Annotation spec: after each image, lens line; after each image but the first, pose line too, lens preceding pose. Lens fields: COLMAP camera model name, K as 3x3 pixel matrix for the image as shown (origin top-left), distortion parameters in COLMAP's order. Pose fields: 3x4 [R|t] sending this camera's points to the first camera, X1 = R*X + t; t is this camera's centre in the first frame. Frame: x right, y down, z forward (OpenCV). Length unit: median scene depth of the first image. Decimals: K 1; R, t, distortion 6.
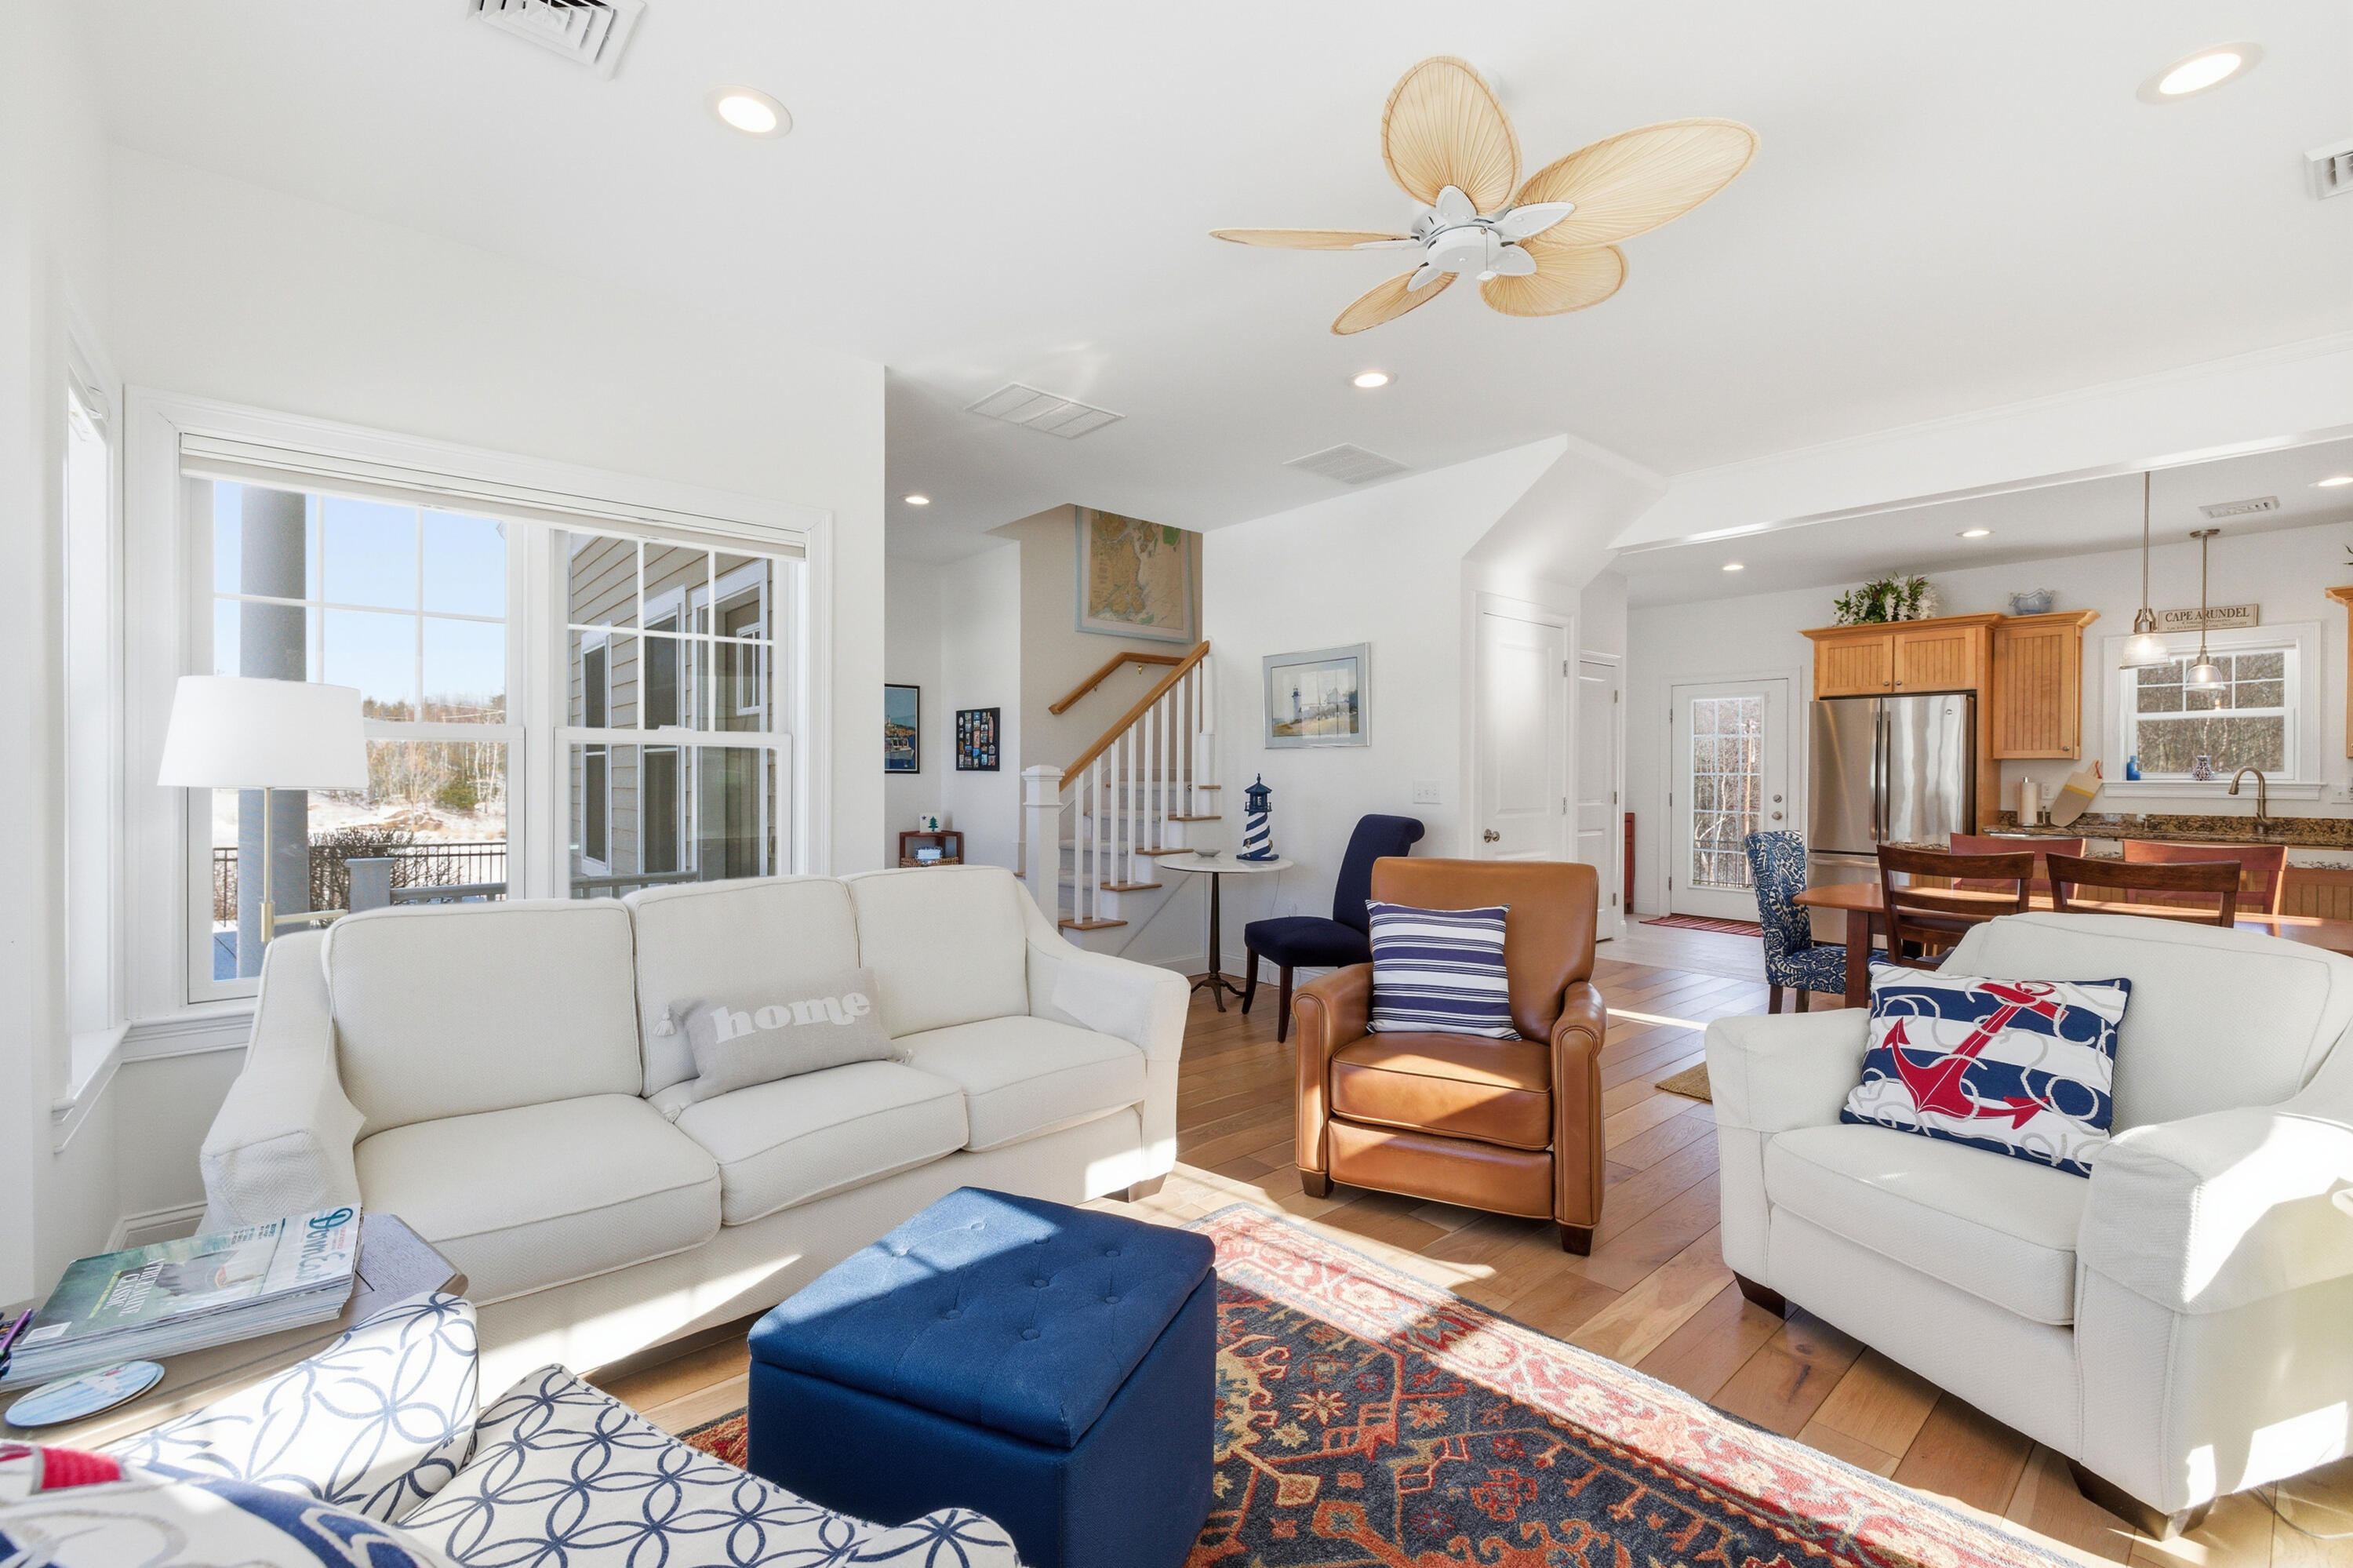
lens RADIAL K [[988.7, 0, 1170.8], [0, 988.7, 776.3], [0, 0, 1]] dist [0.001974, -0.000428]
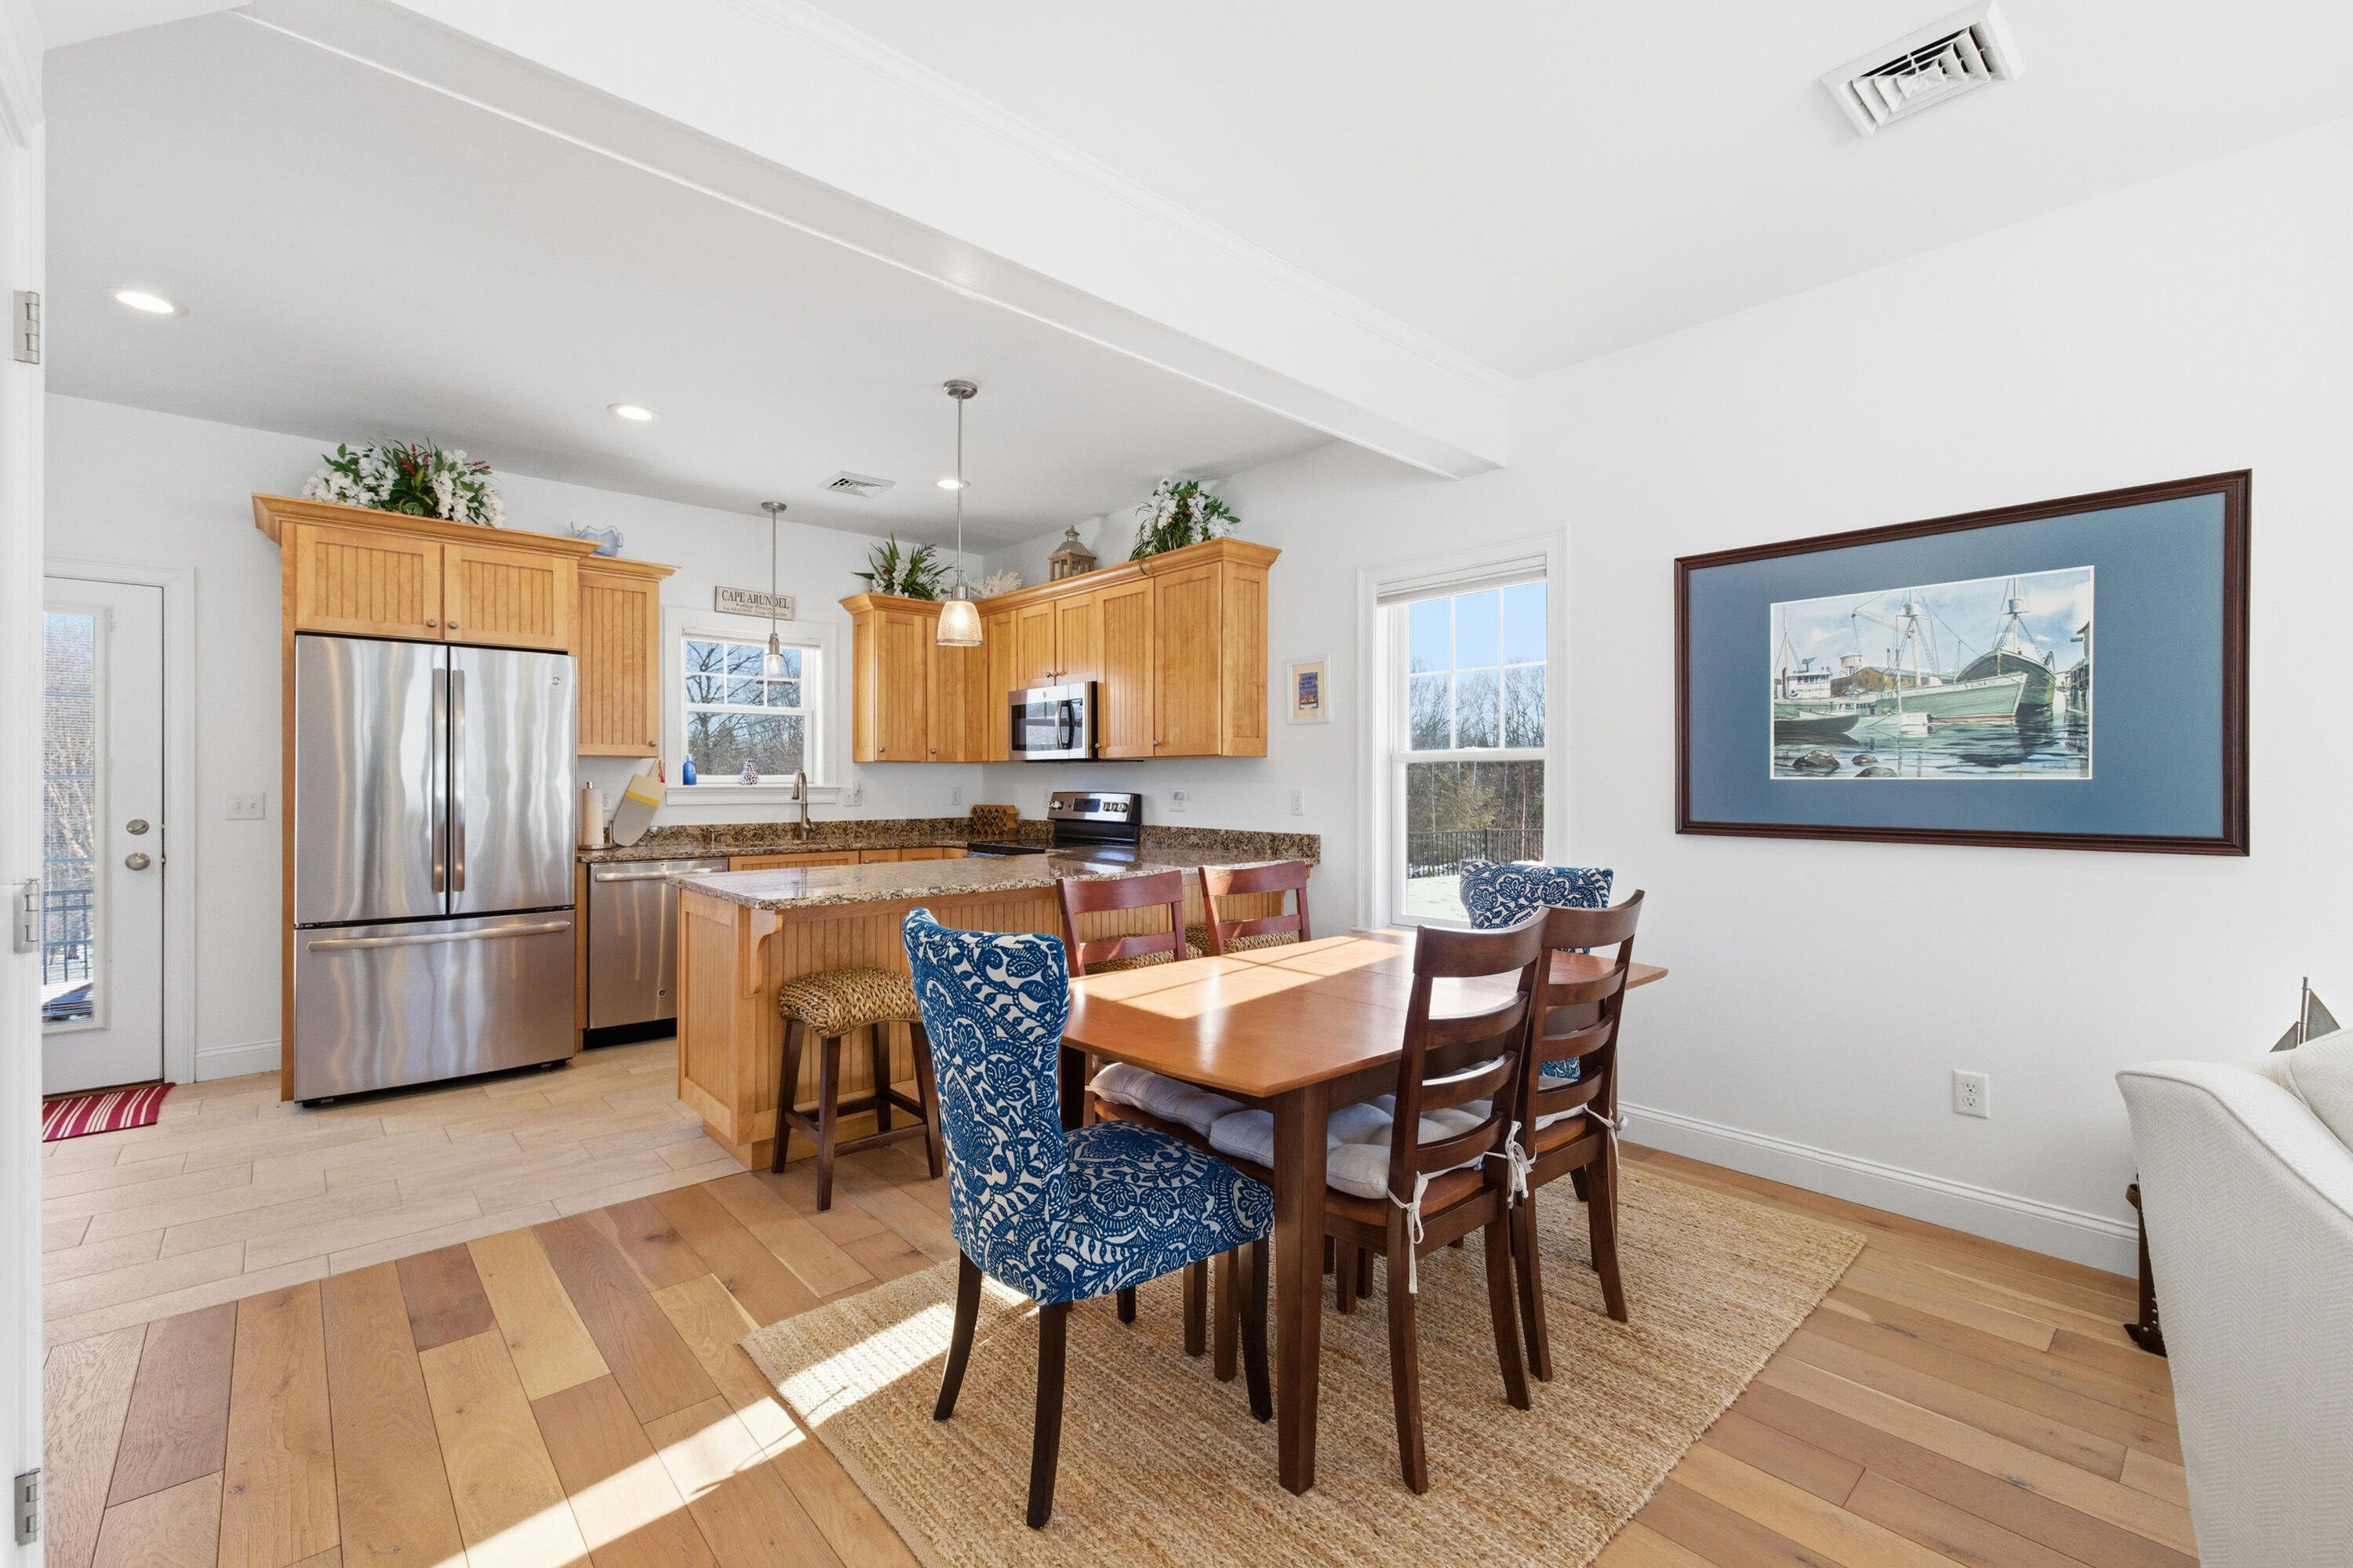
lens RADIAL K [[991.9, 0, 1174.4], [0, 991.9, 781.8], [0, 0, 1]] dist [0.003450, -0.000385]
pose [[-0.021643, -0.006021, 0.999748, 0.186059], [0.001816, 0.999980, 0.006061, -0.003525], [-0.999764, 0.001947, -0.021632, 0.864546]]
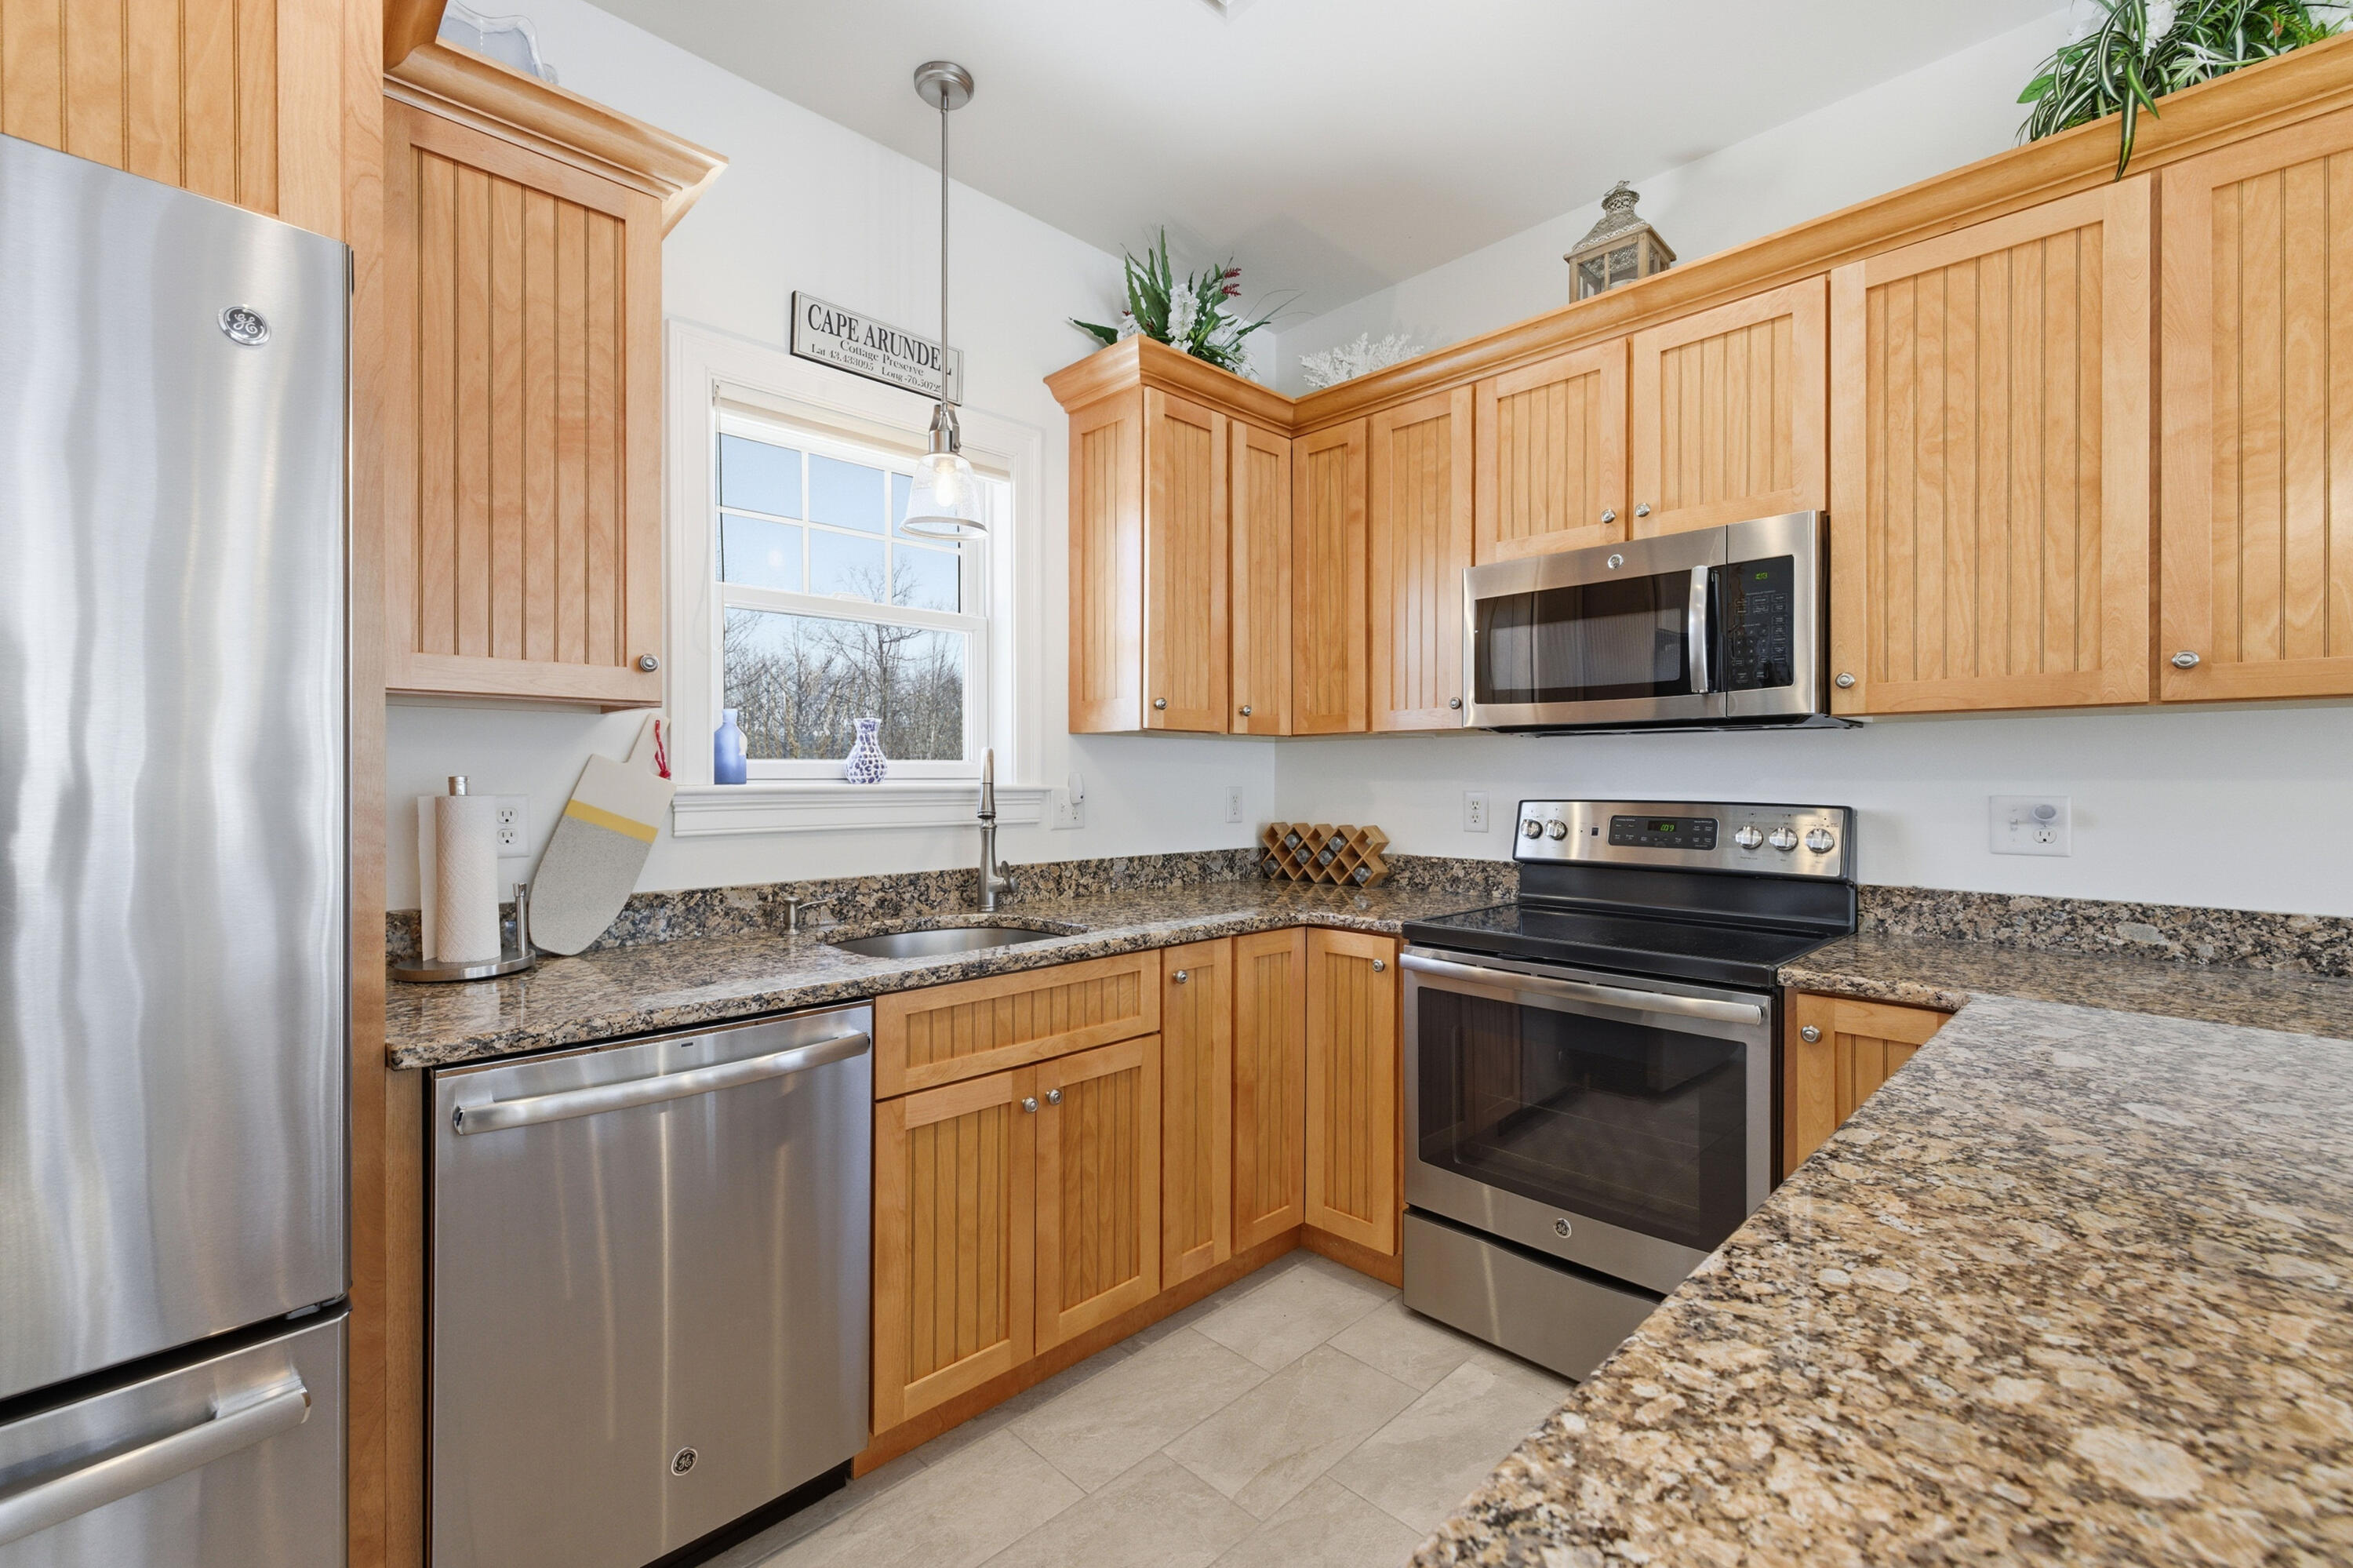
lens RADIAL K [[988.1, 0, 1161.9], [0, 988.1, 779.1], [0, 0, 1]] dist [0.003166, -0.000571]
pose [[-0.055441, -0.008660, 0.998424, 0.895147], [0.000788, 0.999962, 0.008718, 0.000145], [-0.998462, 0.001270, -0.055432, 1.234503]]
